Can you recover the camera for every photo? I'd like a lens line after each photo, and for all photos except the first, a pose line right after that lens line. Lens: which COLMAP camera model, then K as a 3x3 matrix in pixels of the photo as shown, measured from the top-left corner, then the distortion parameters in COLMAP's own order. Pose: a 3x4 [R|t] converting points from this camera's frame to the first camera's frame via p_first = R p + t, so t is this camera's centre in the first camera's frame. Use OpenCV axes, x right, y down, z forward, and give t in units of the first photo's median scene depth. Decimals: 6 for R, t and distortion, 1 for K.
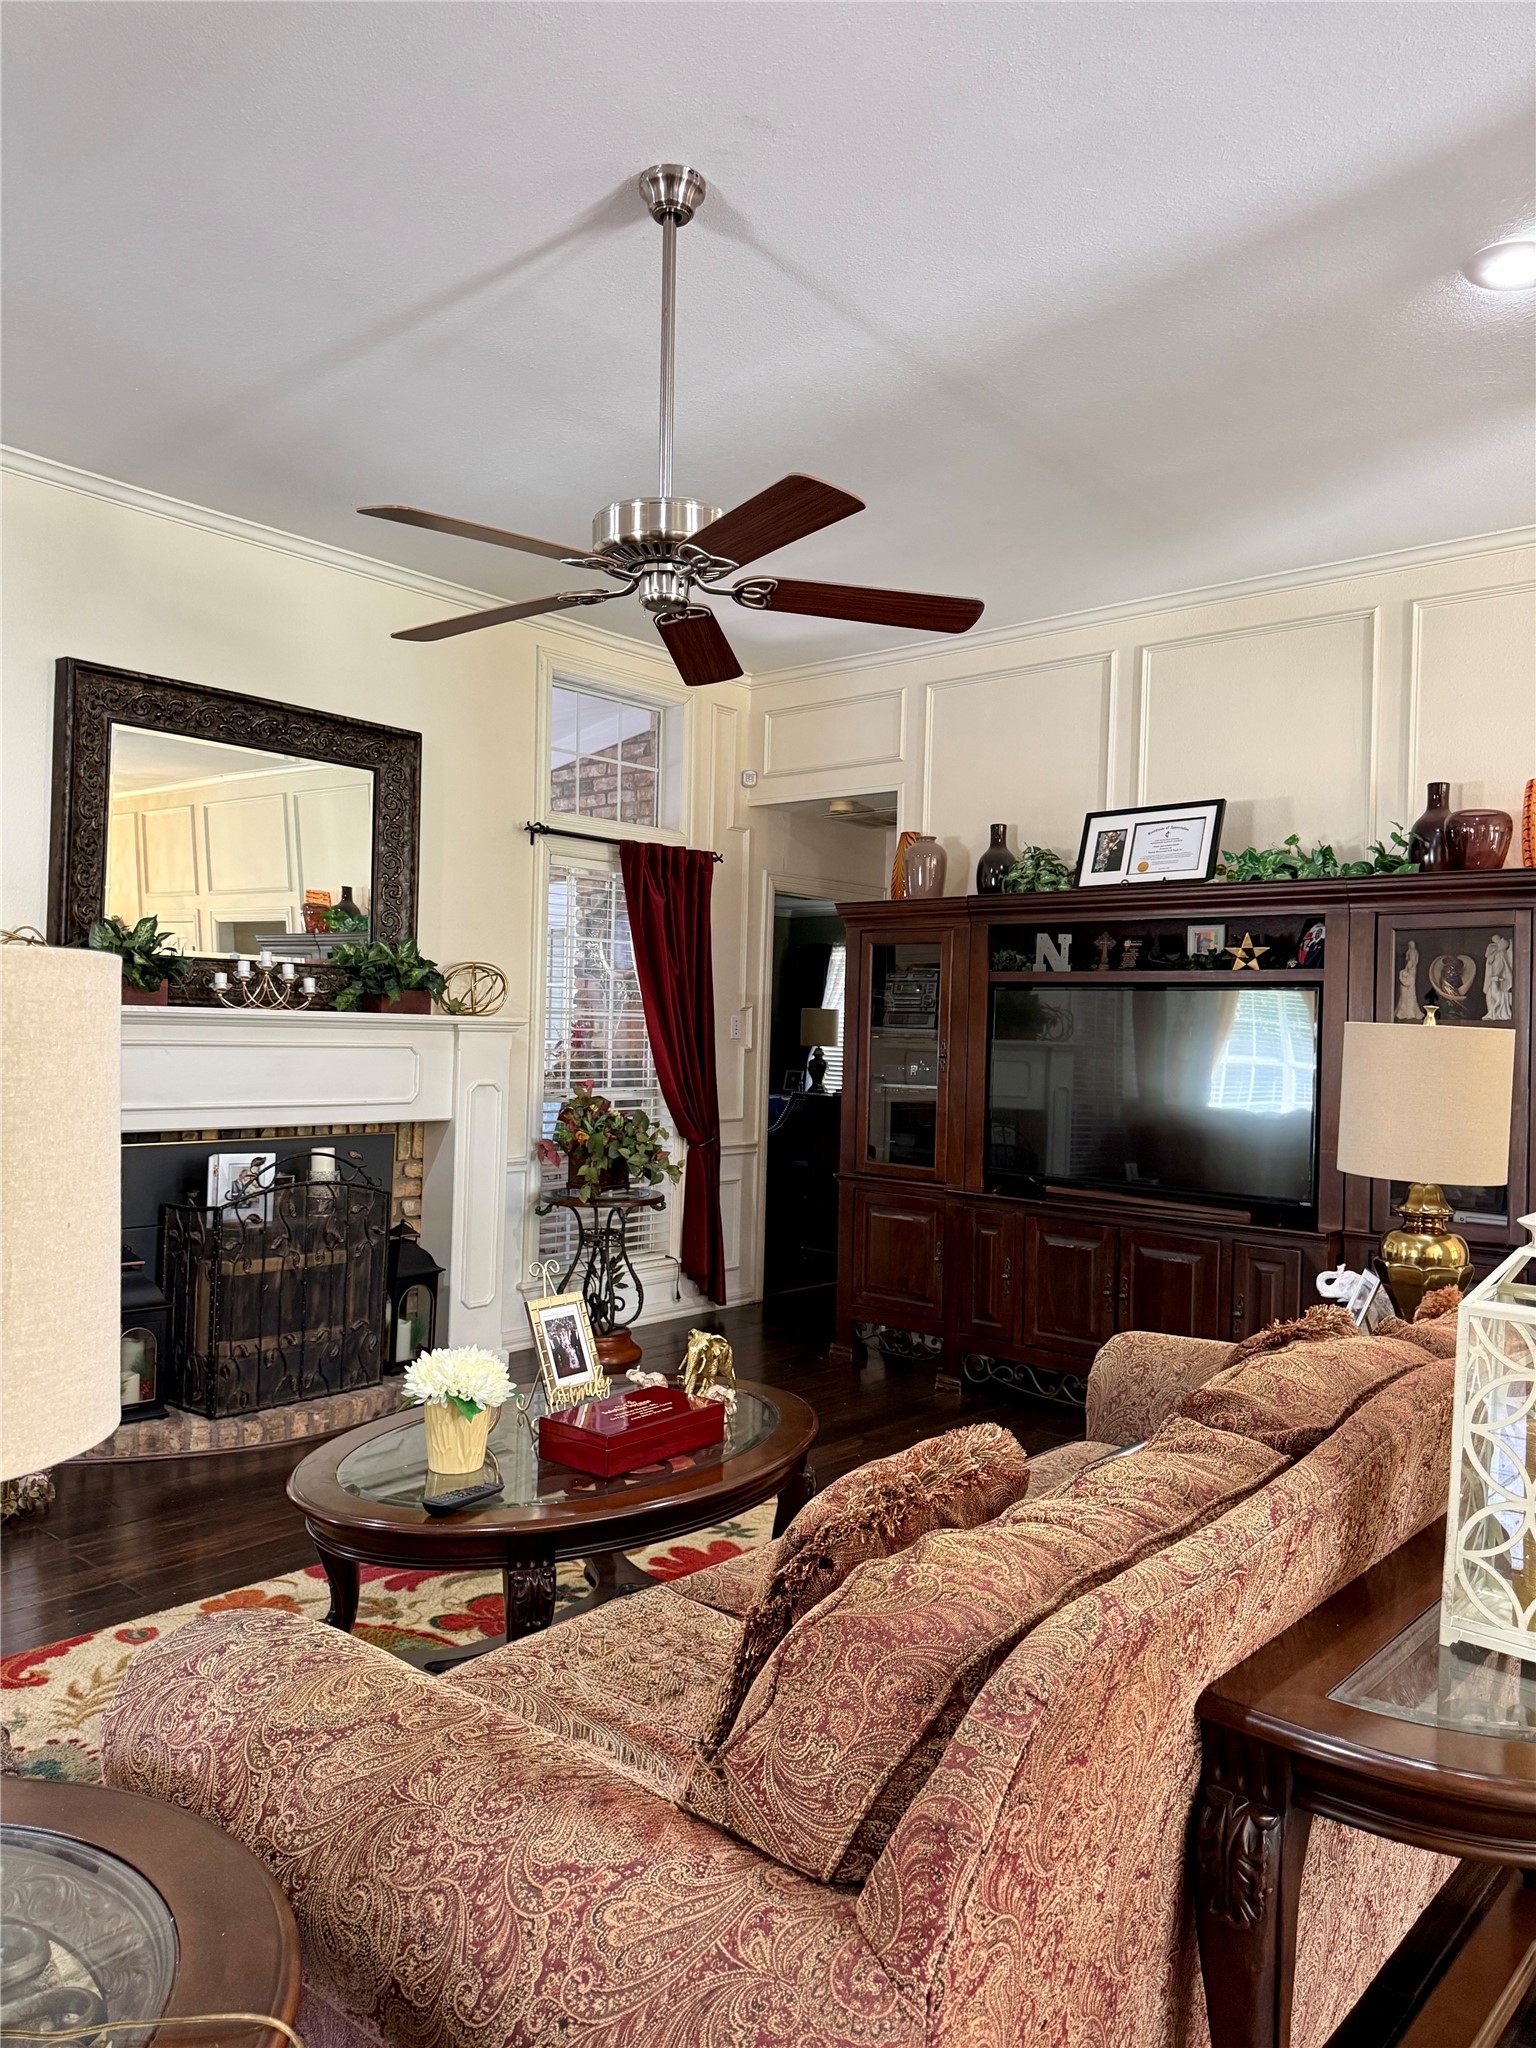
lens RADIAL K [[1424.9, 0, 781.4], [0, 1424.9, 1019.2], [0, 0, 1]] dist [0.045657, -0.001738]
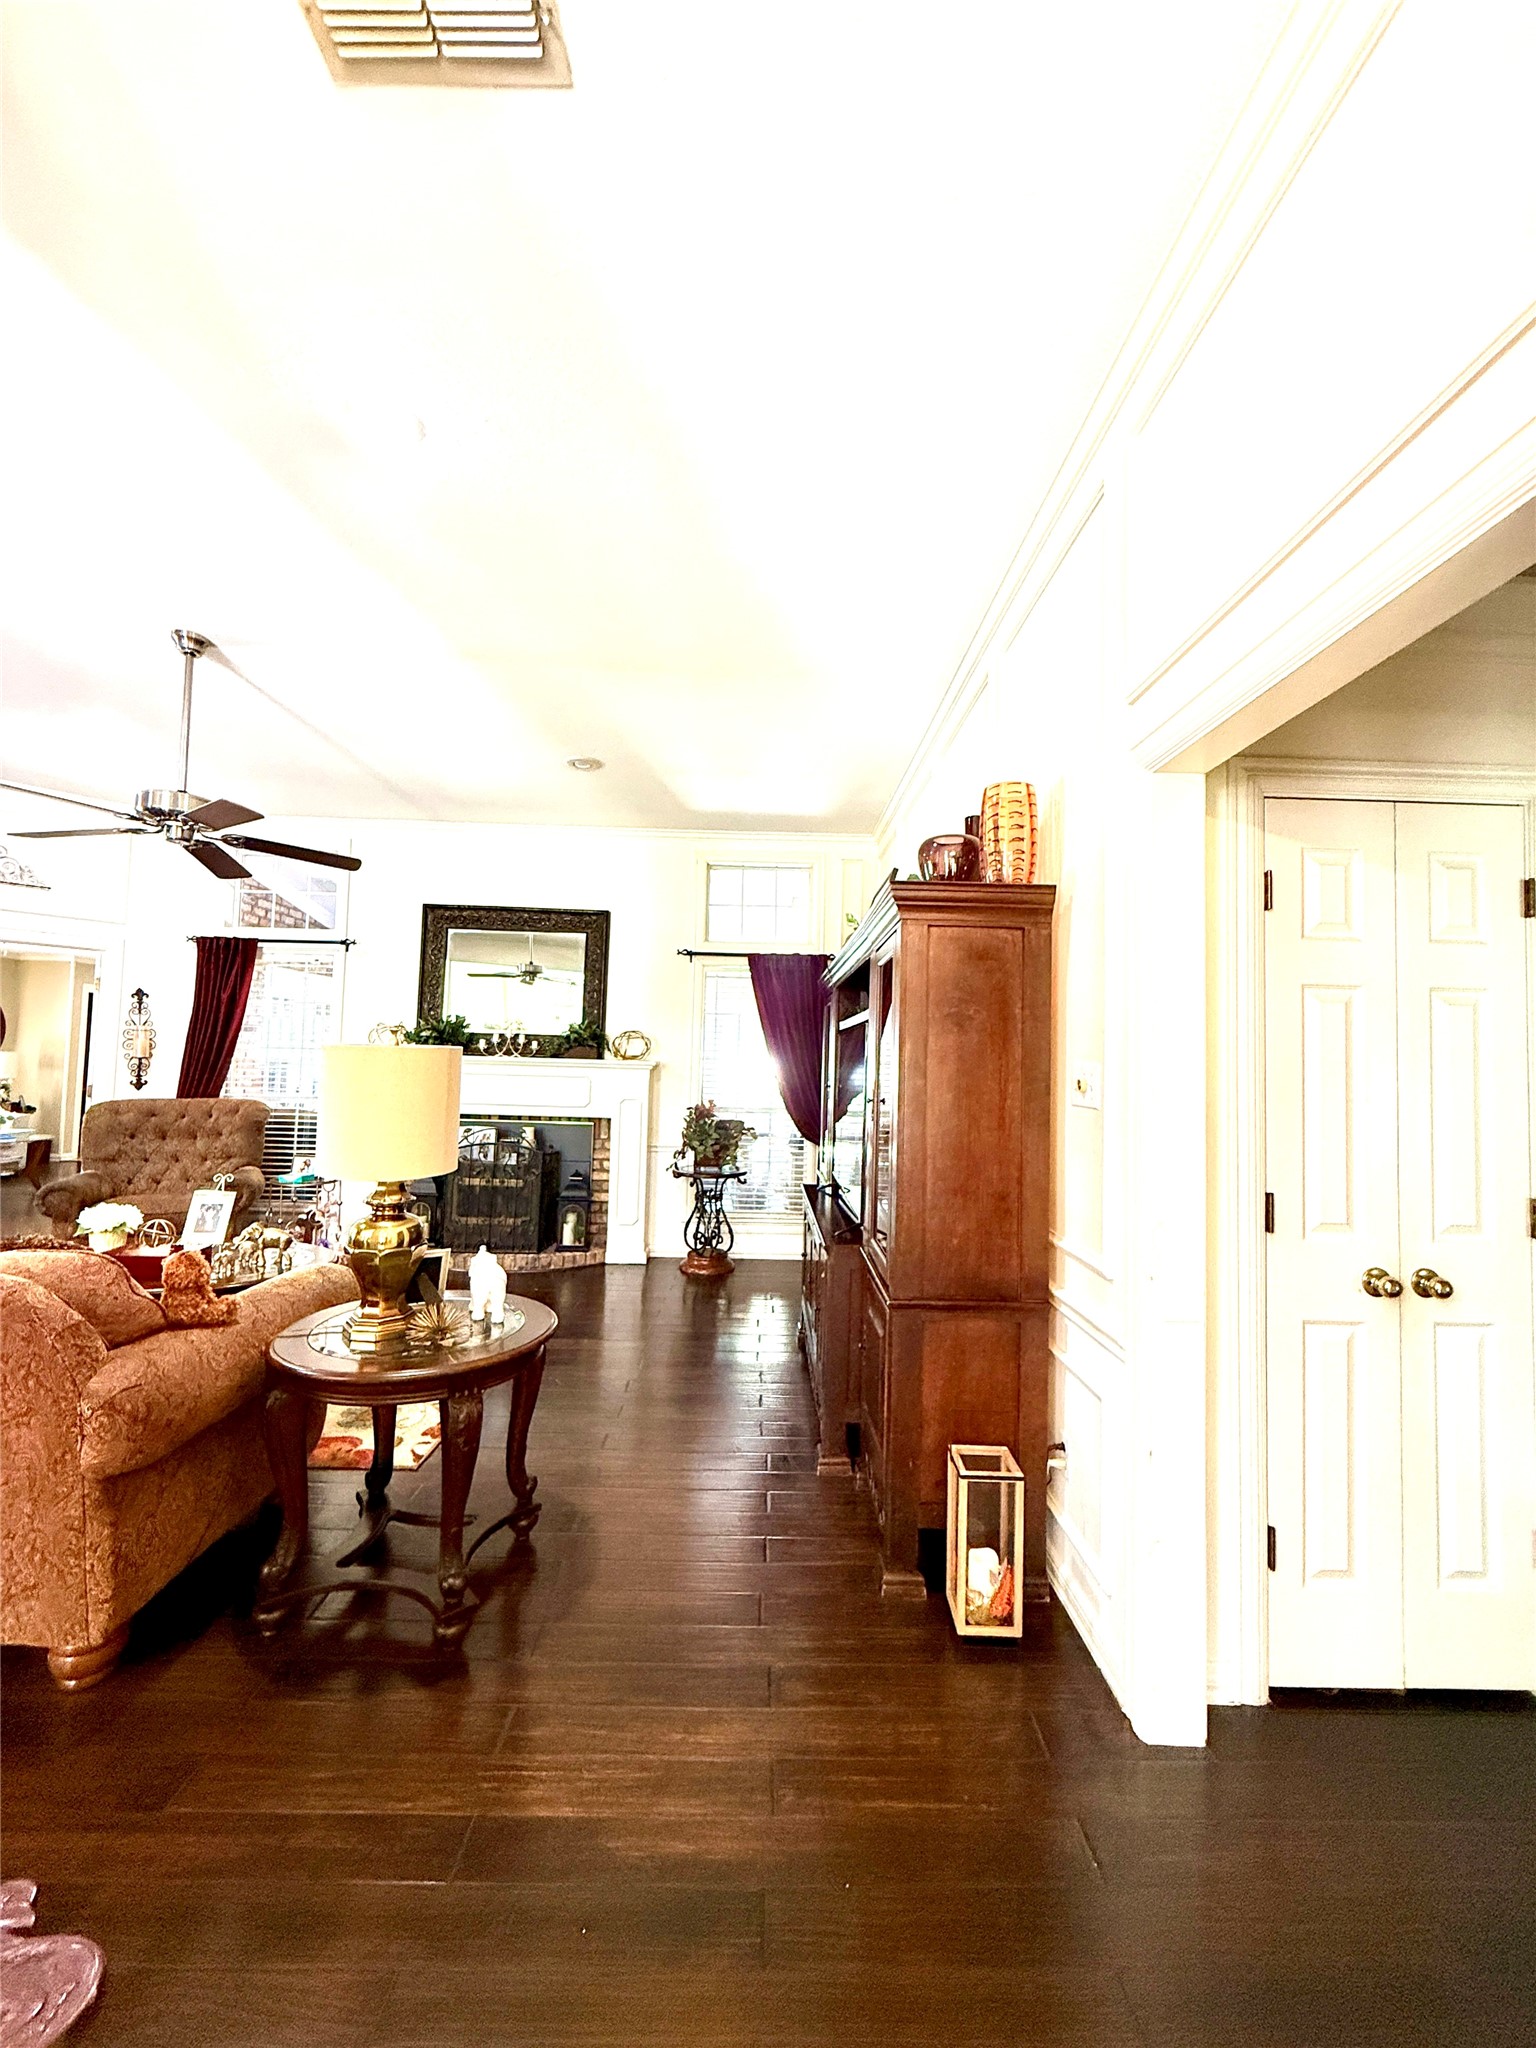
lens RADIAL K [[819.0, 0, 772.9], [0, 819.0, 1031.0], [0, 0, 1]] dist [-0.001441, 0.001012]
pose [[0.670477, -0.036969, -0.741009, 0.738113], [-0.005343, 0.998491, -0.054649, 0.017078], [0.741911, 0.040600, 0.669268, 0.486948]]
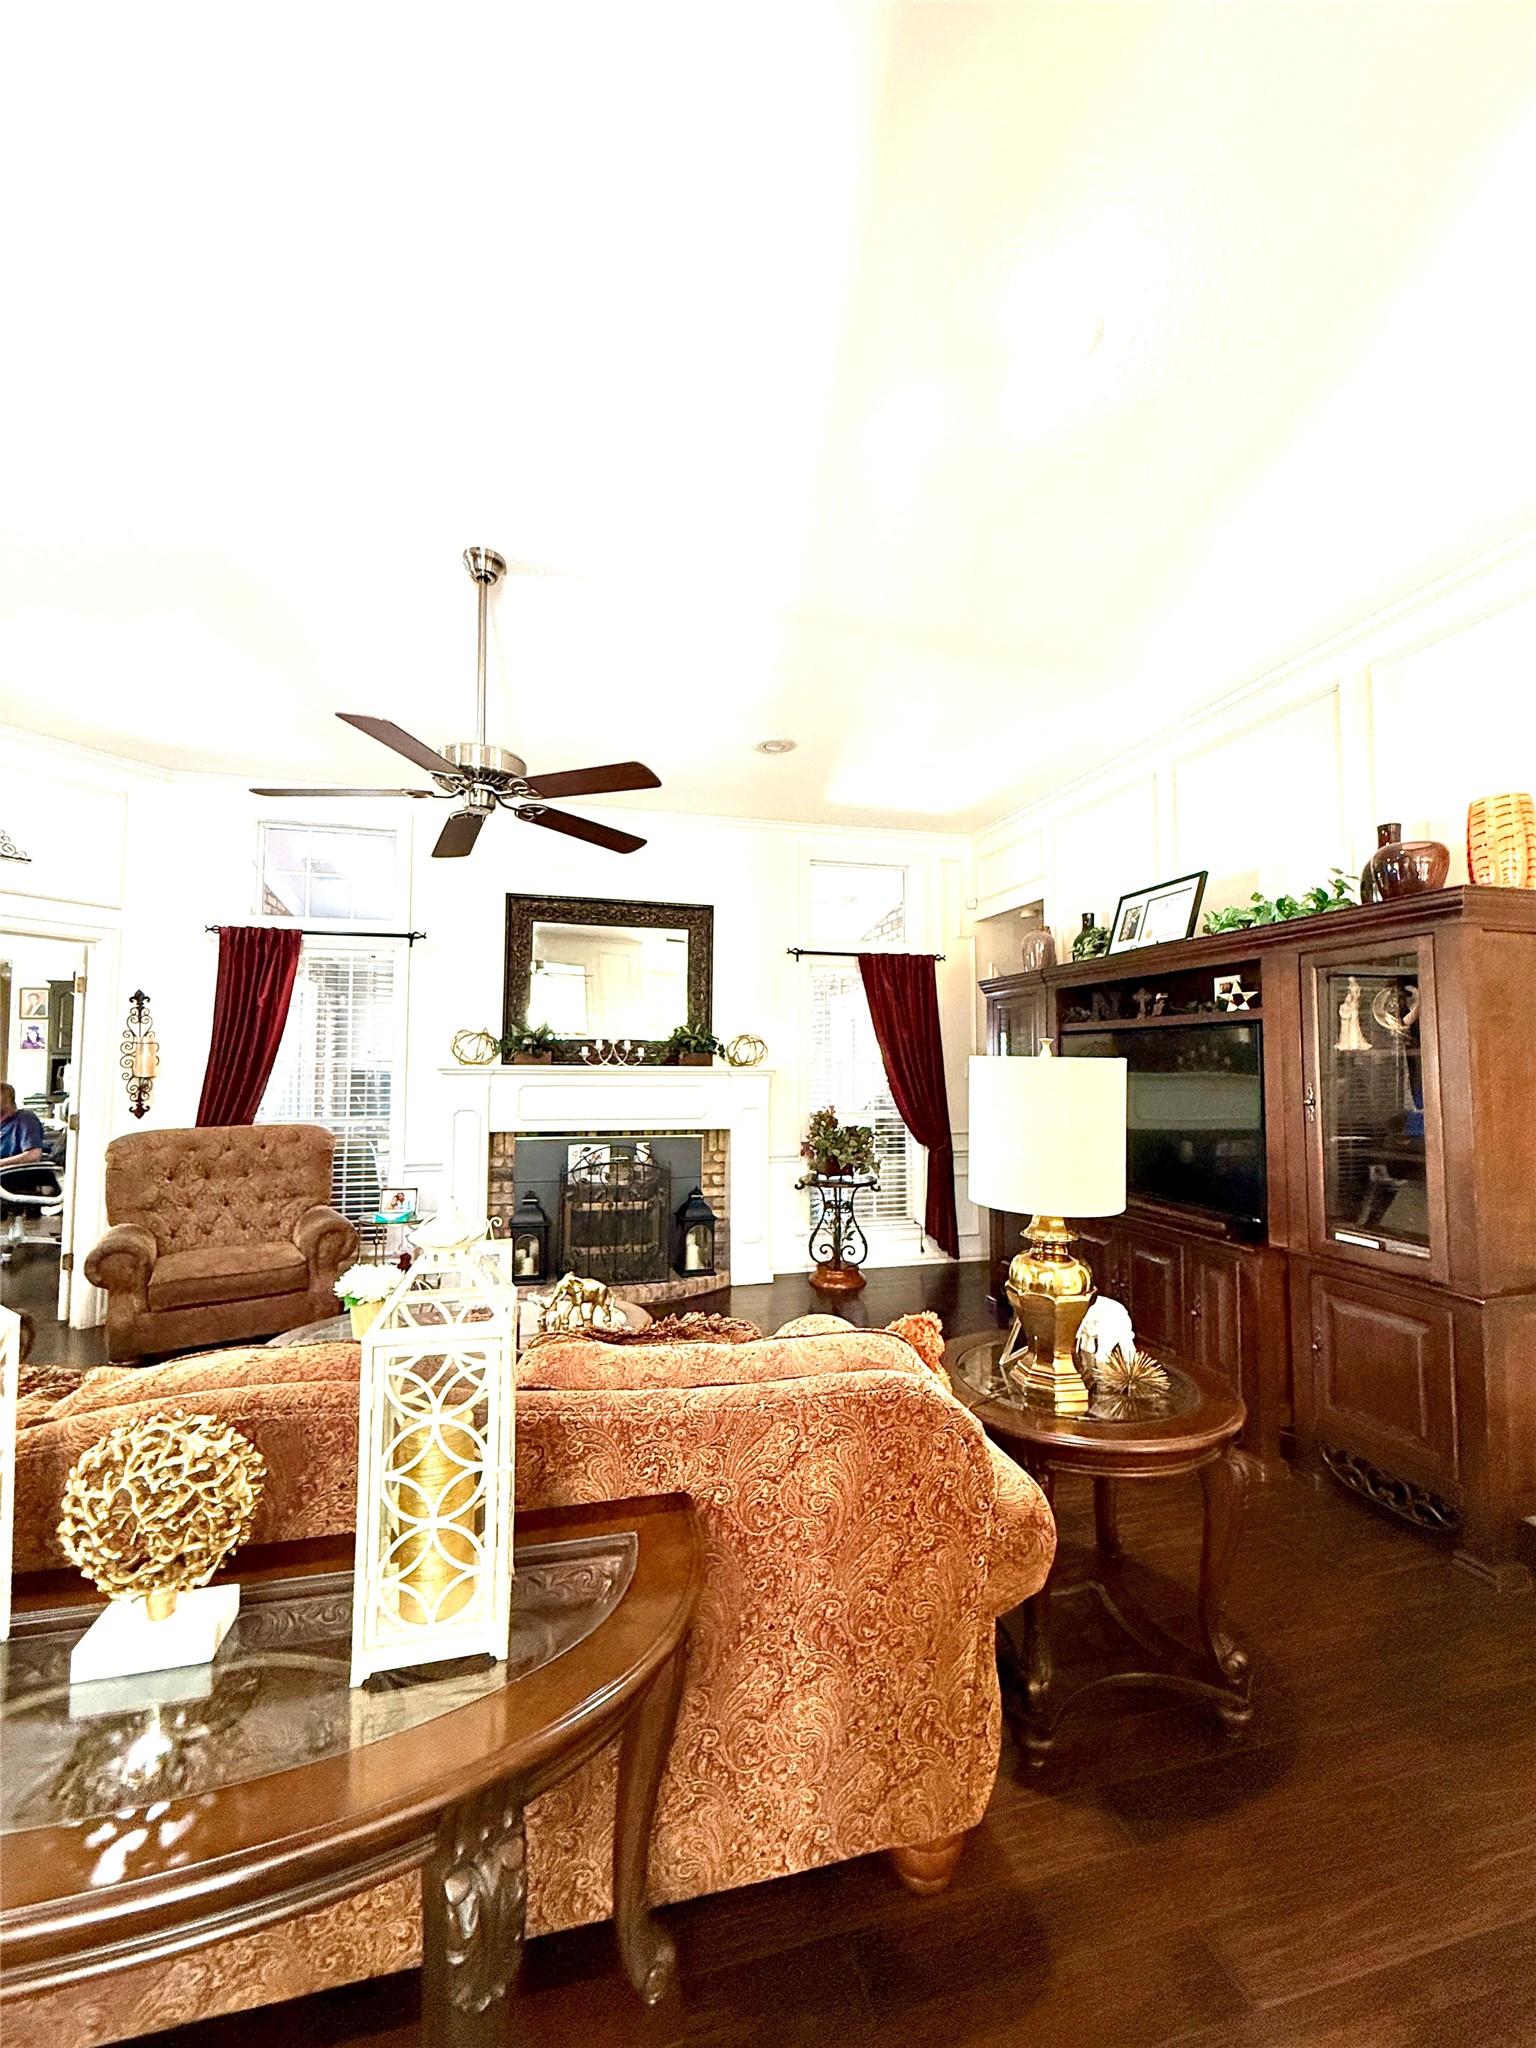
lens RADIAL K [[819.0, 0, 778.3], [0, 819.0, 1030.3], [0, 0, 1]] dist [-0.001441, 0.001012]
pose [[0.822469, -0.047621, -0.566813, 0.399364], [0.020938, 0.998349, -0.053494, 0.007719], [0.568424, 0.032130, 0.822108, 0.251933]]
